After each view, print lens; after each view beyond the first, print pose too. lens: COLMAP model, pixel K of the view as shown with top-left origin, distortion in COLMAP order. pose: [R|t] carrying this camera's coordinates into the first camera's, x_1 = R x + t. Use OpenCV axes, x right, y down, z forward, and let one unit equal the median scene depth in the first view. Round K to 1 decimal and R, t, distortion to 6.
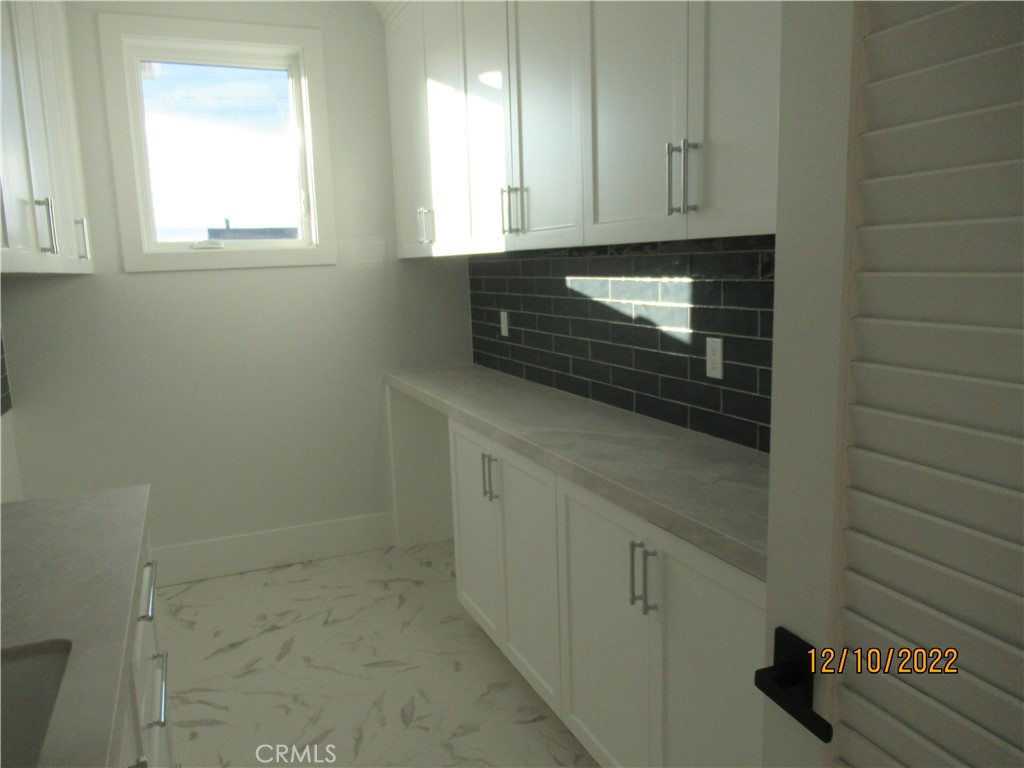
lens RADIAL K [[764.7, 0, 512.5], [0, 764.7, 382.7], [0, 0, 1]] dist [-0.006951, -0.008676]
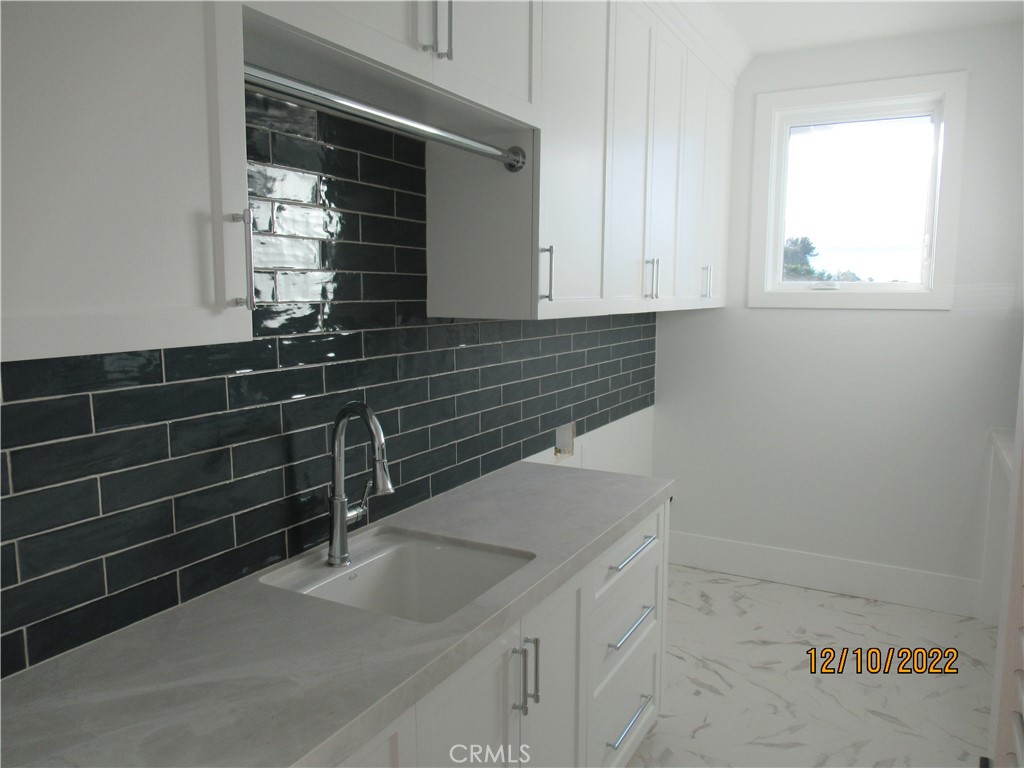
lens RADIAL K [[764.7, 0, 512.2], [0, 764.7, 385.6], [0, 0, 1]] dist [-0.006951, -0.008676]
pose [[0.620257, 0.134979, -0.772698, 0.226960], [-0.148961, 0.987426, 0.052915, -0.035659], [0.770125, 0.082281, 0.632565, -0.034306]]
